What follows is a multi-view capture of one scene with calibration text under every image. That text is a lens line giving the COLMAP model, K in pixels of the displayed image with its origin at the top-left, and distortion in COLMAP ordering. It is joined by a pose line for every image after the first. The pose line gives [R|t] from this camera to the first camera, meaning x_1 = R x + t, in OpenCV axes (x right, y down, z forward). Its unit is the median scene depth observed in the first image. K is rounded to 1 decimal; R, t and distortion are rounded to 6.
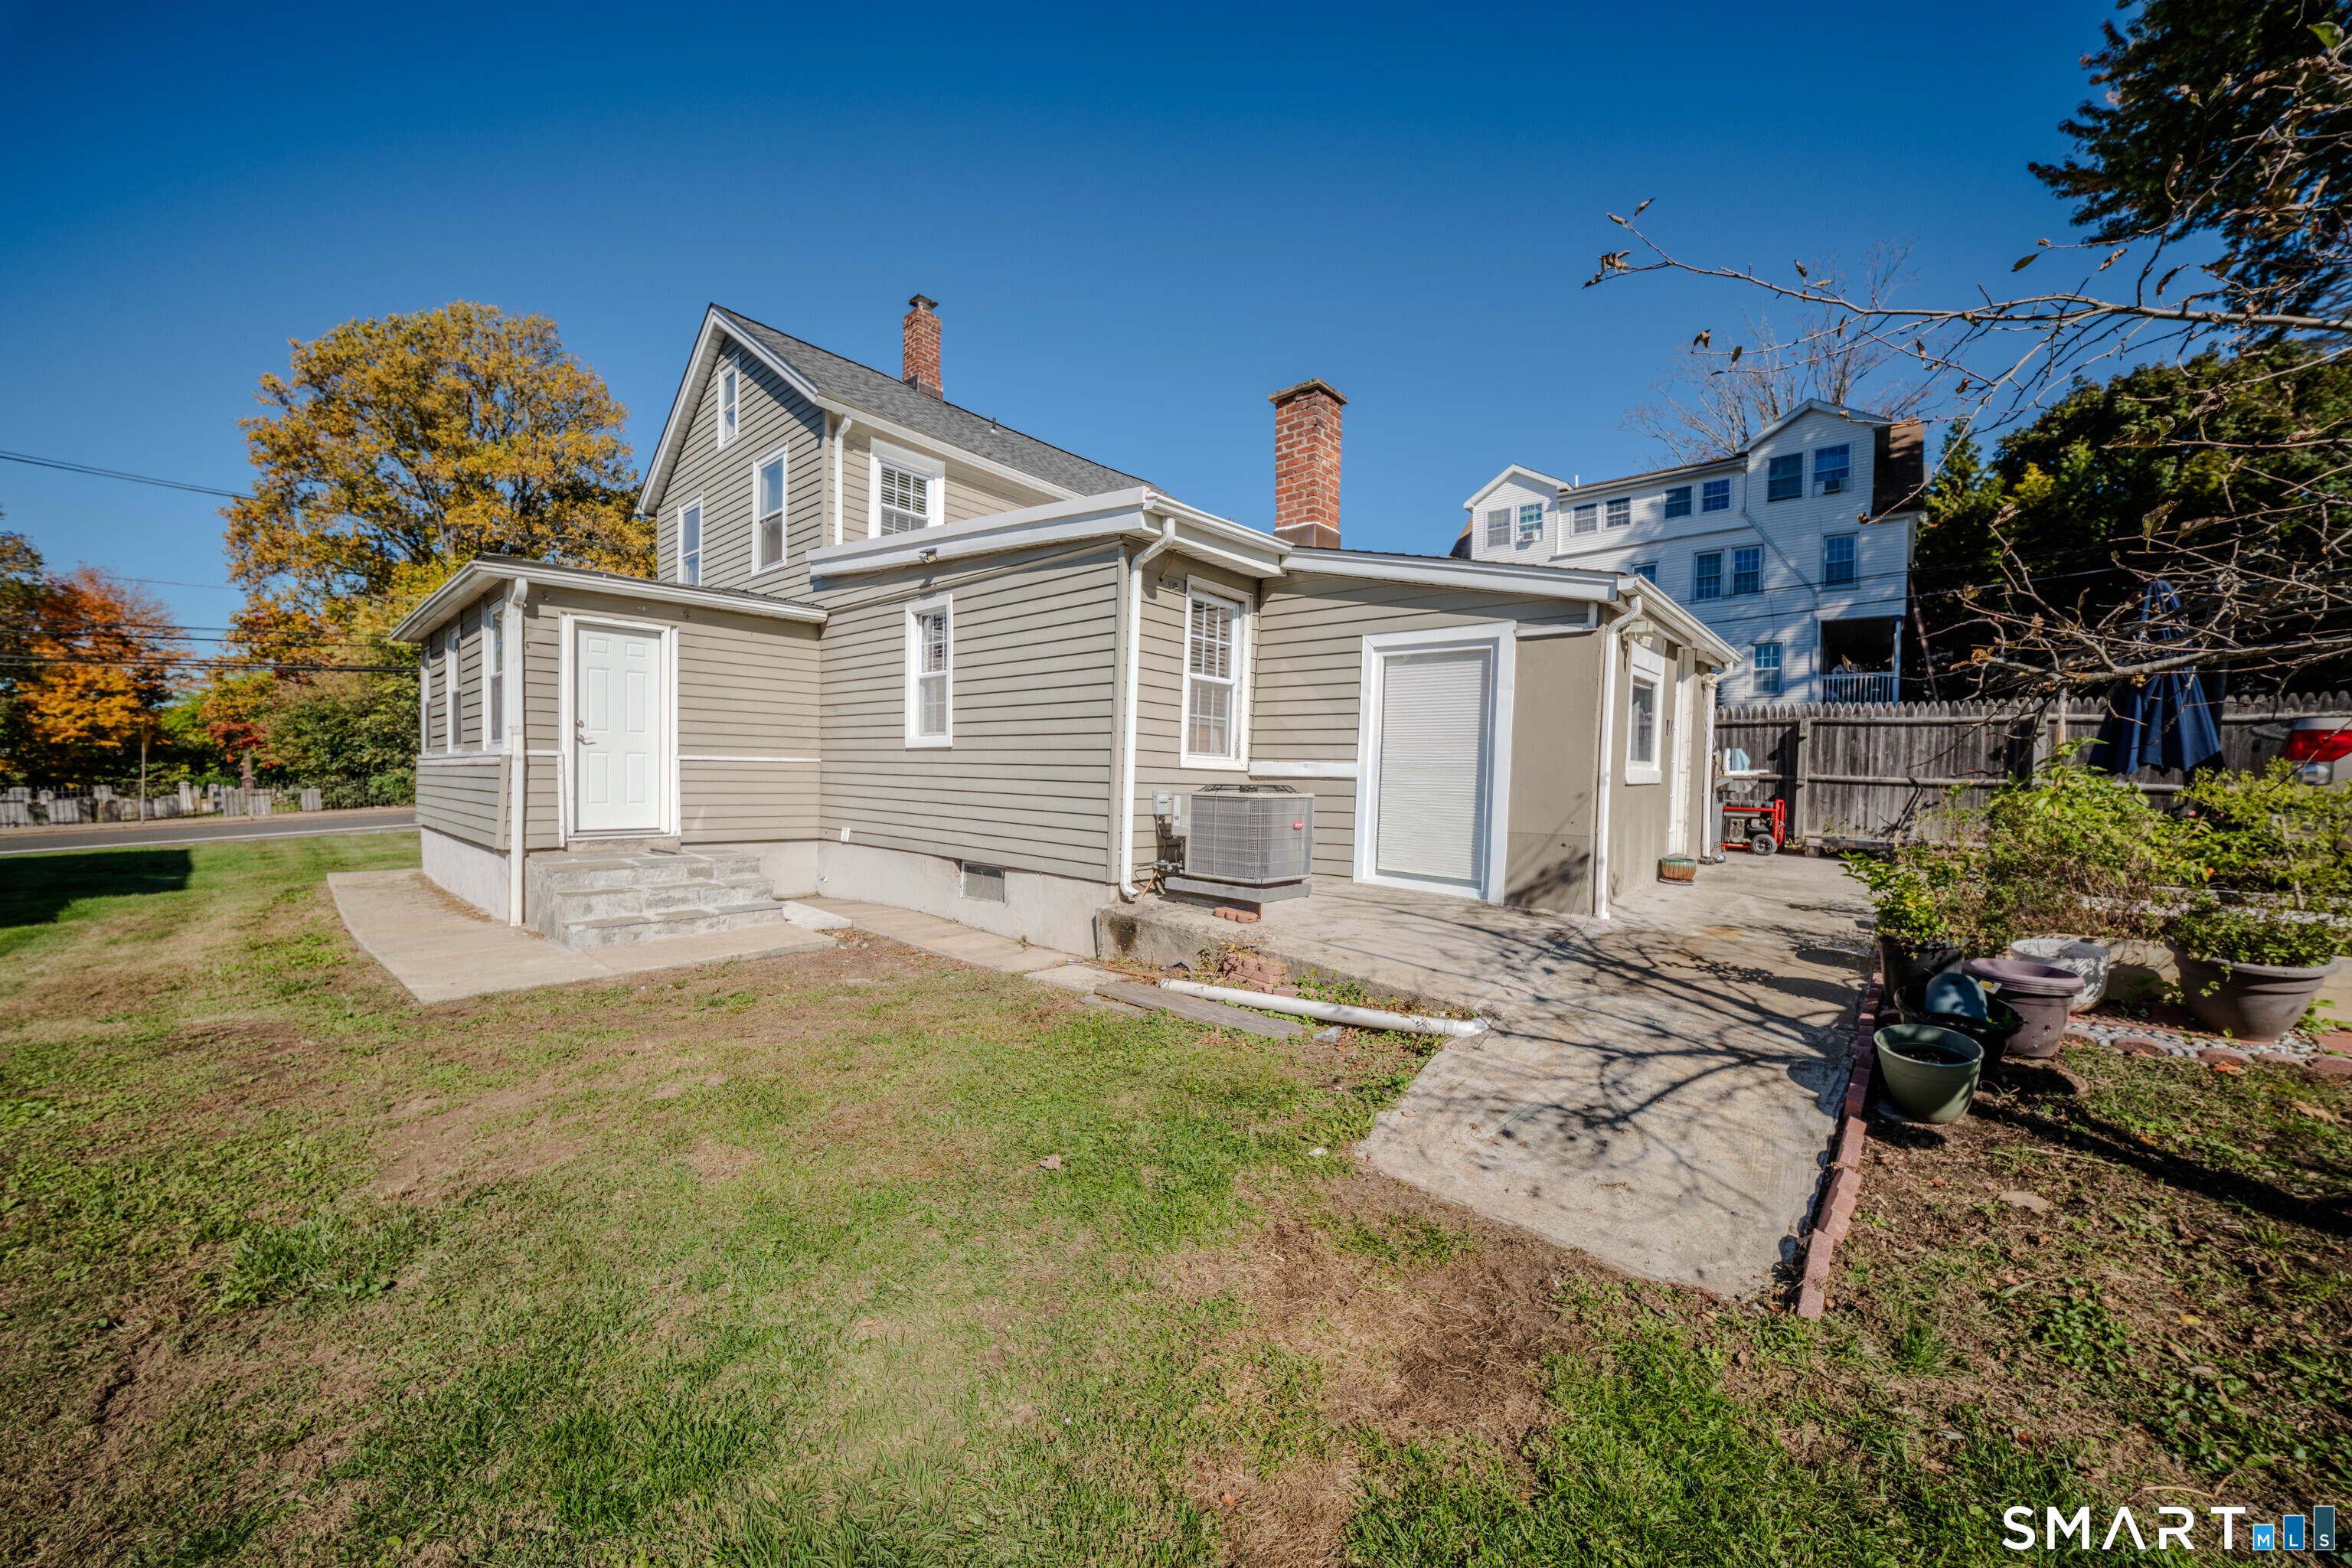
lens RADIAL K [[848.3, 0, 1167.7], [0, 848.3, 784.1], [0, 0, 1]] dist [-0.002793, -0.000799]
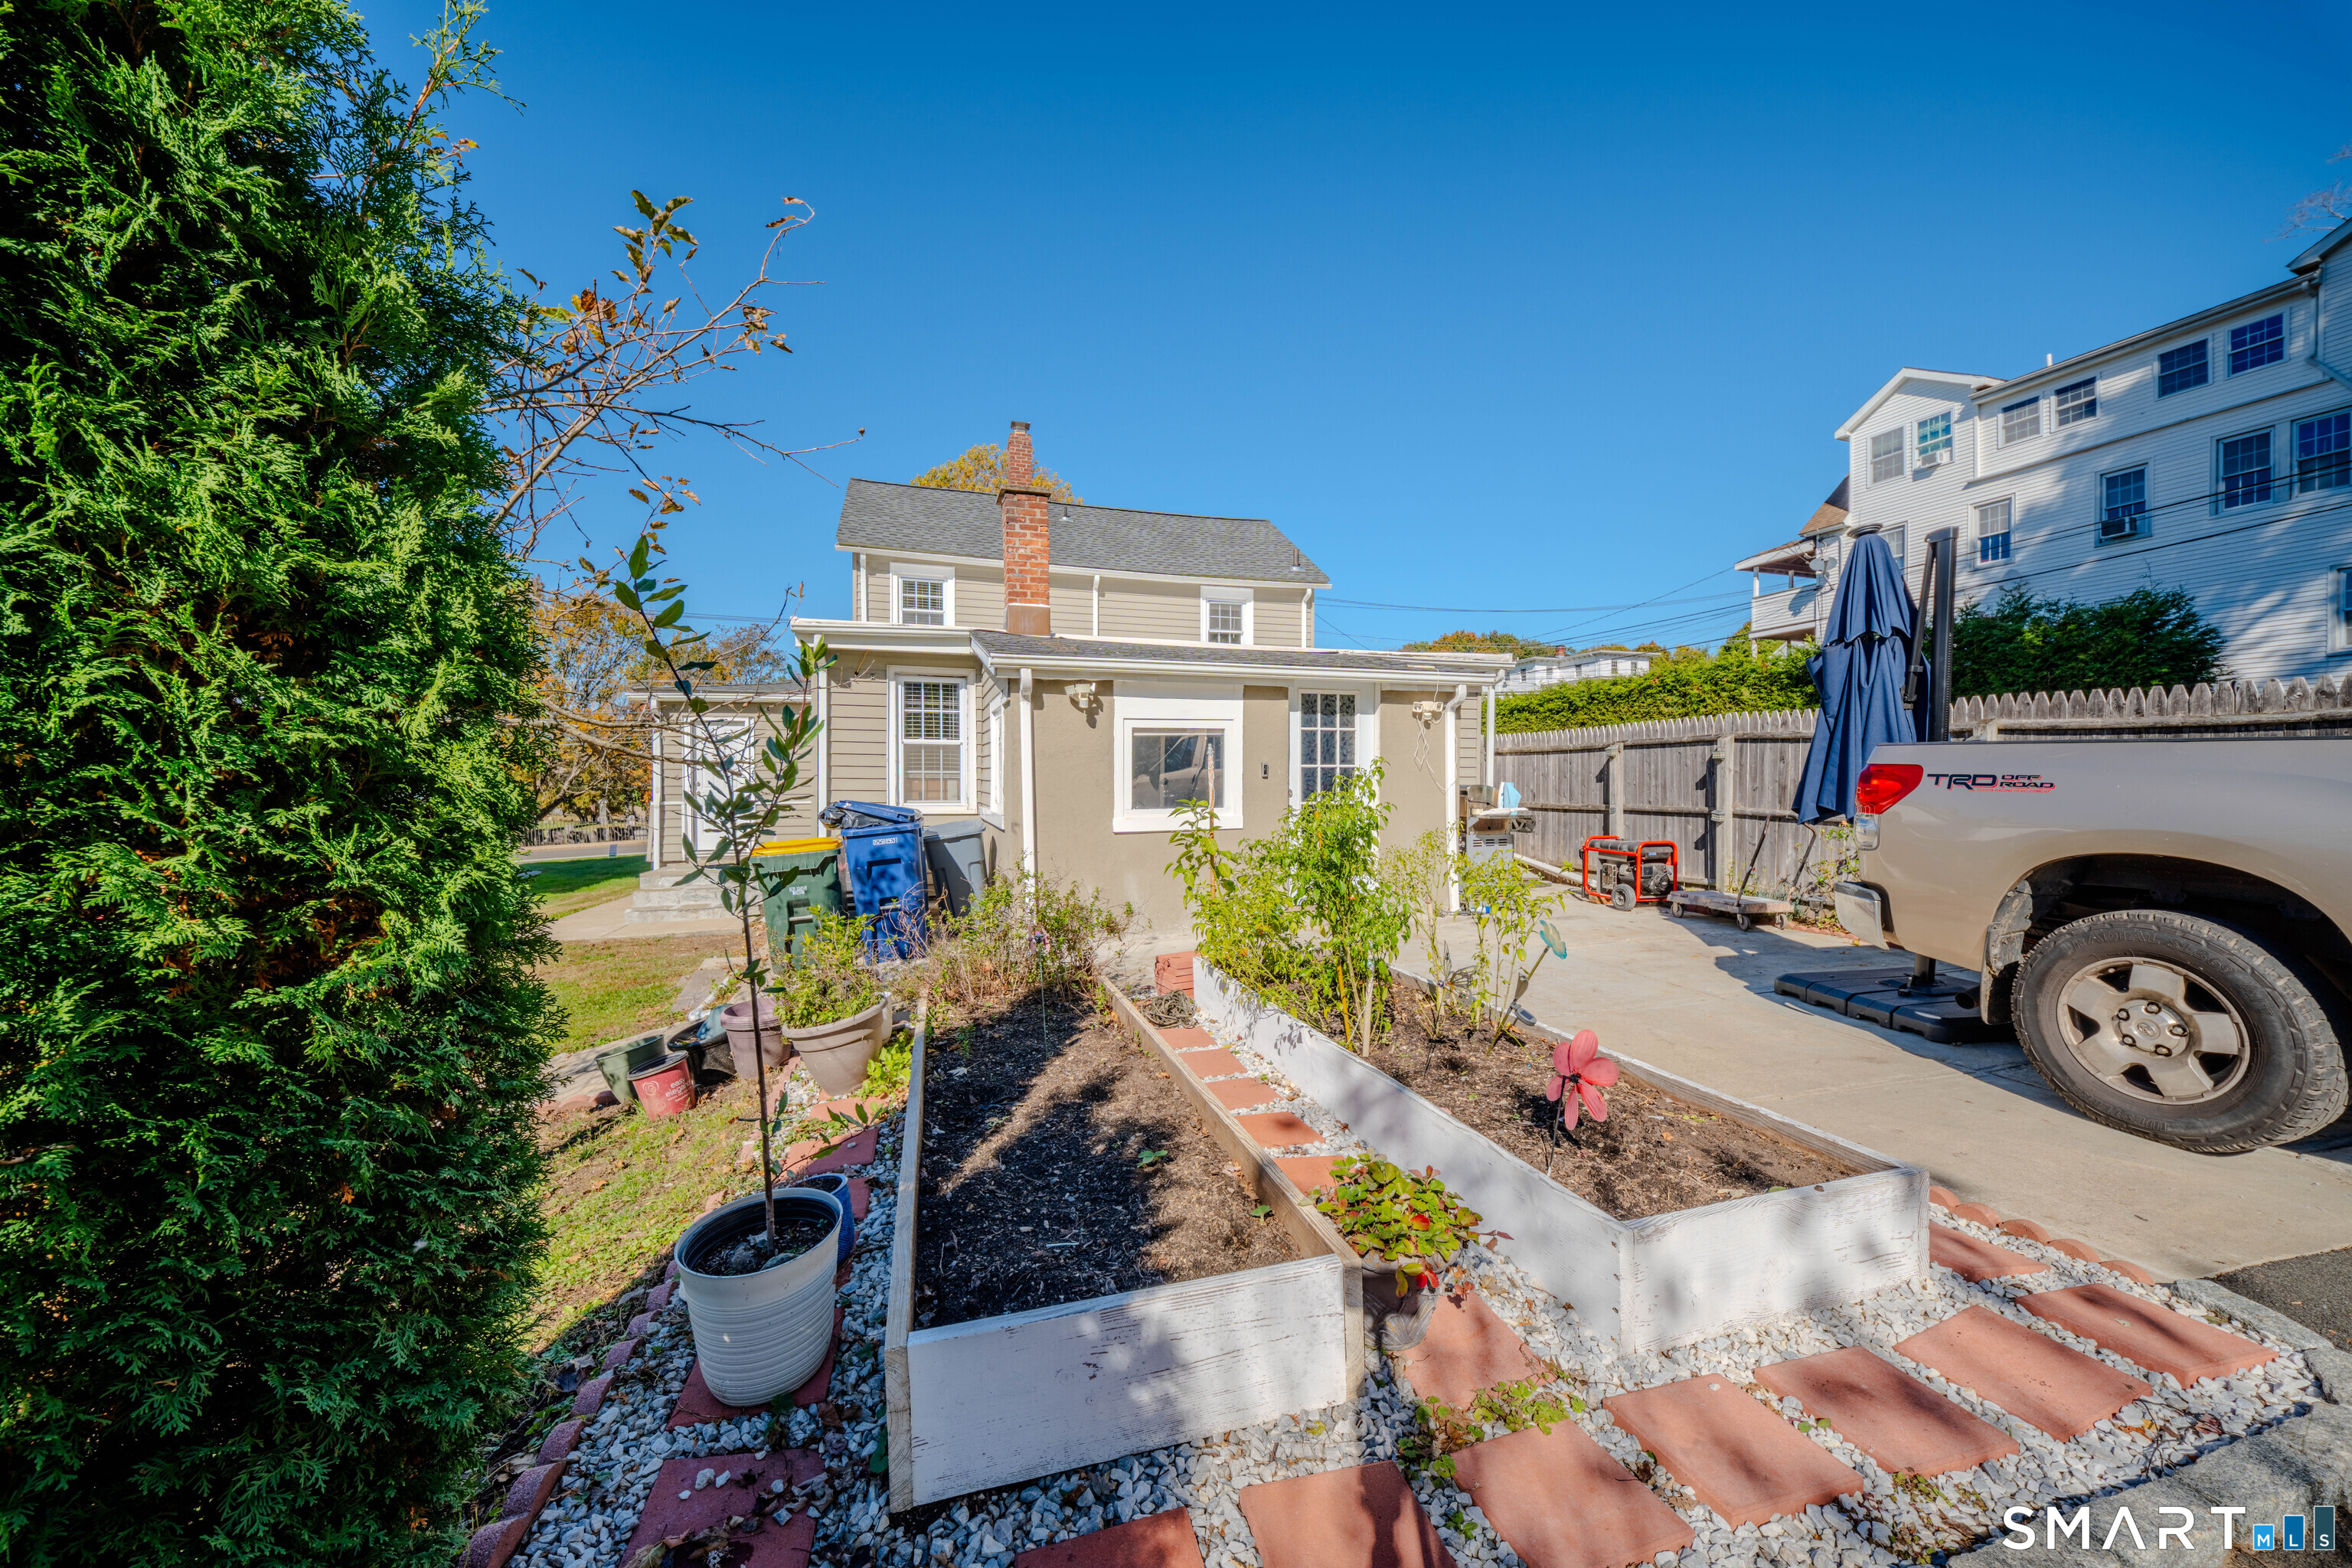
lens RADIAL K [[848.3, 0, 1170.3], [0, 848.3, 784.3], [0, 0, 1]] dist [-0.002793, -0.000799]
pose [[0.845355, -0.011574, -0.534079, 0.268507], [0.009095, 0.999932, -0.007273, -0.010620], [0.534127, 0.001290, 0.845403, 0.023795]]
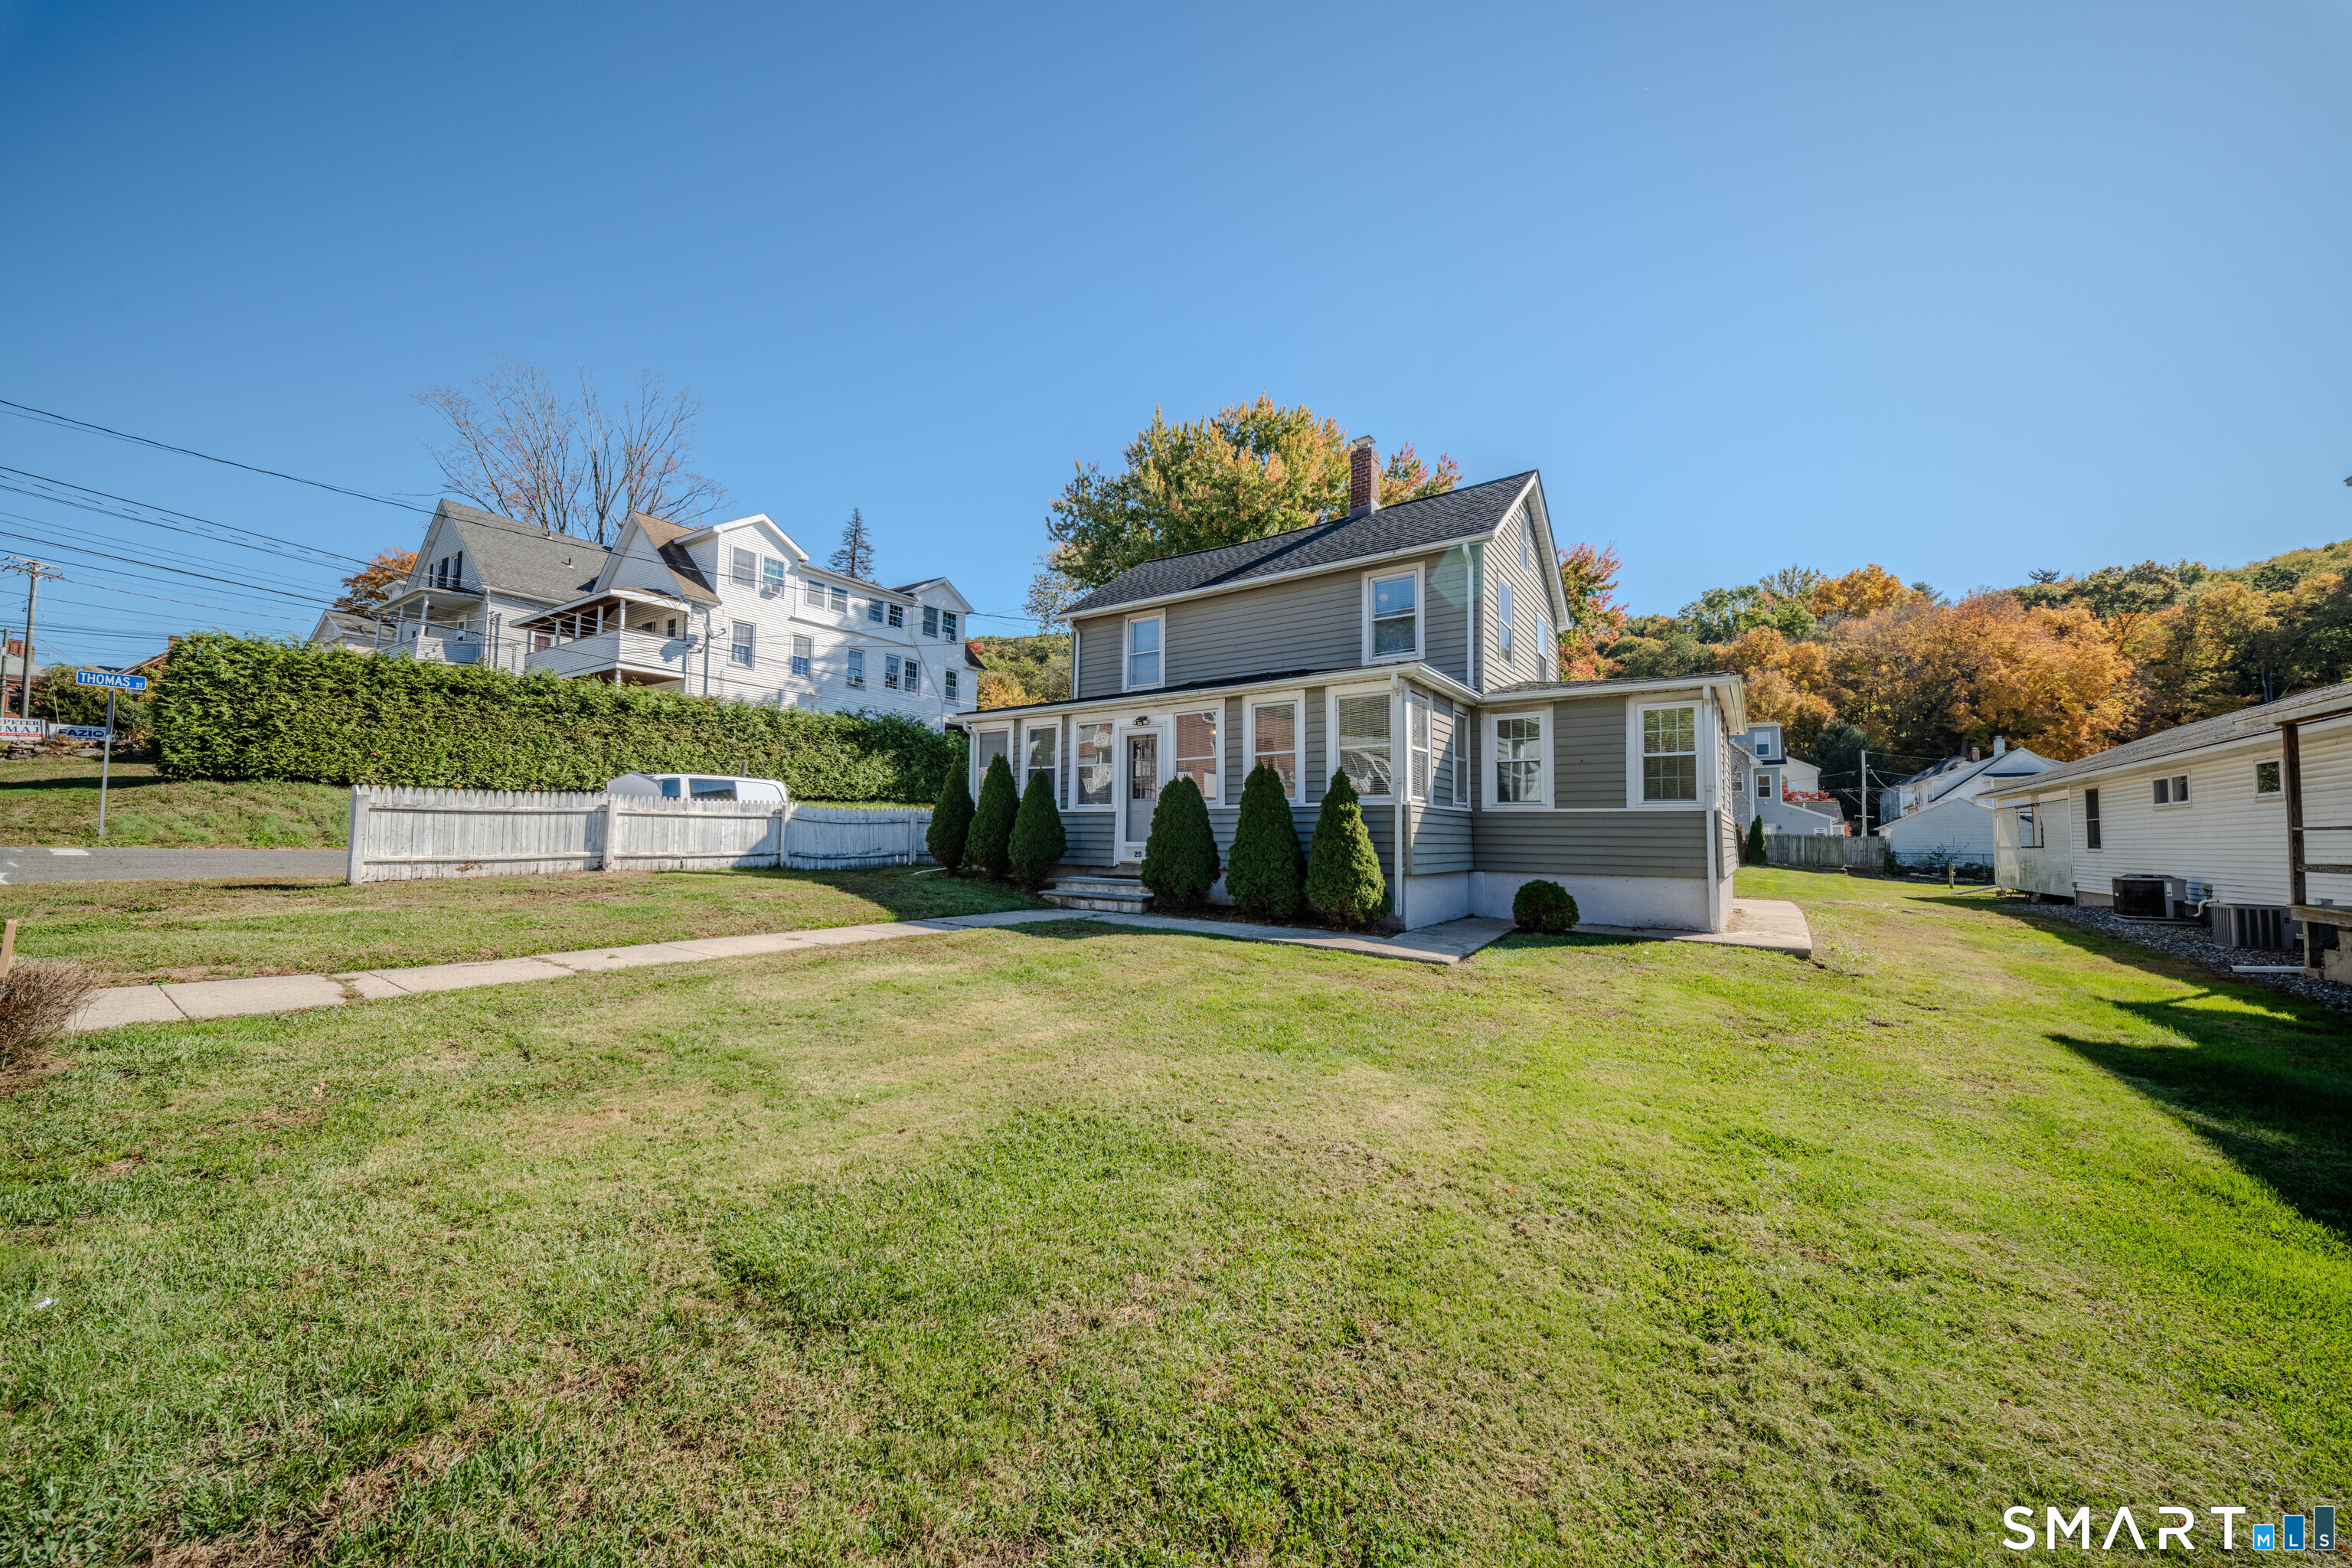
lens RADIAL K [[848.3, 0, 1173.1], [0, 848.3, 797.9], [0, 0, 1]] dist [-0.002793, -0.000799]
pose [[-0.100440, 0.048210, 0.993774, -0.681545], [-0.003953, 0.998798, -0.048853, 0.014661], [-0.994935, -0.008835, -0.100129, 0.640945]]
